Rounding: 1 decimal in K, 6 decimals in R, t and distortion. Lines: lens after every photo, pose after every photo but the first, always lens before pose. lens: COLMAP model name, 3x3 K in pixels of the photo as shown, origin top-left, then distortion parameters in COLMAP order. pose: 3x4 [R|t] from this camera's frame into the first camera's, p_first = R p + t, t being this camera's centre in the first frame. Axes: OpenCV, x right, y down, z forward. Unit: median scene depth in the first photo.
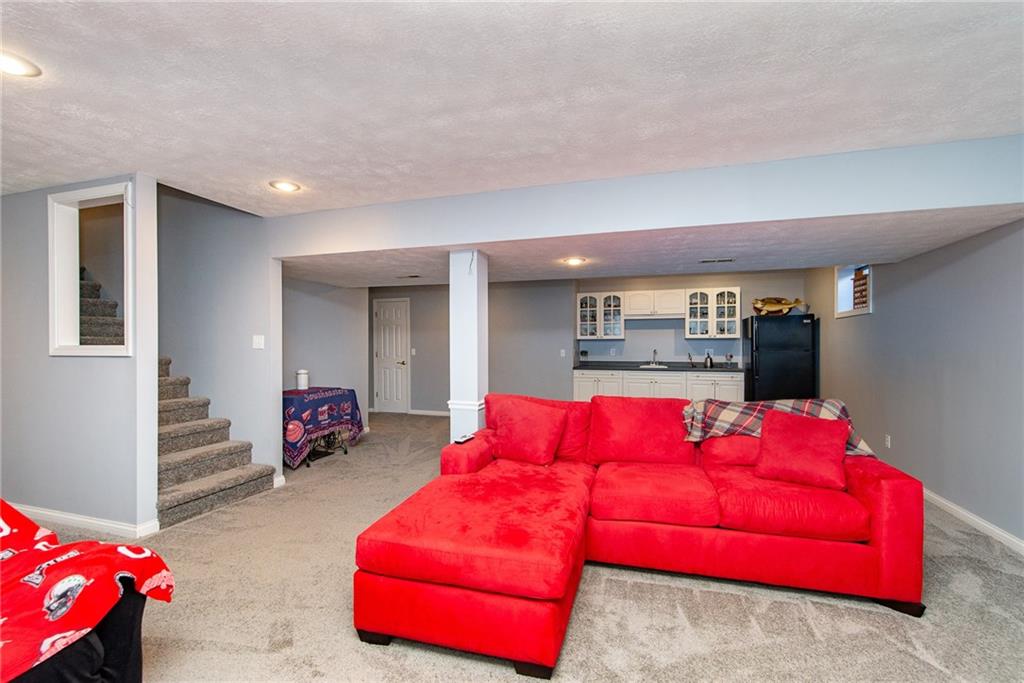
lens RADIAL K [[454.3, 0, 508.5], [0, 454.3, 348.7], [0, 0, 1]] dist [0.024236, 0.000601]
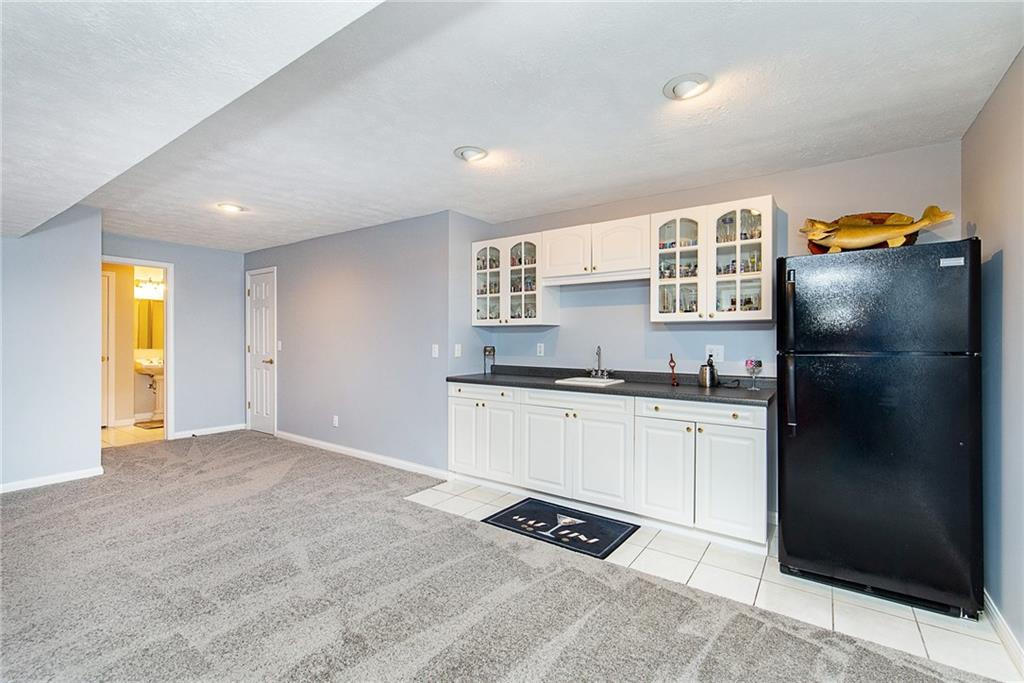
lens RADIAL K [[454.3, 0, 516.2], [0, 454.3, 334.0], [0, 0, 1]] dist [0.024236, 0.000601]
pose [[0.960991, -0.000611, -0.276580, 0.385933], [-0.001133, 0.999980, -0.006144, -0.008350], [0.276578, 0.006218, 0.960971, 0.525150]]
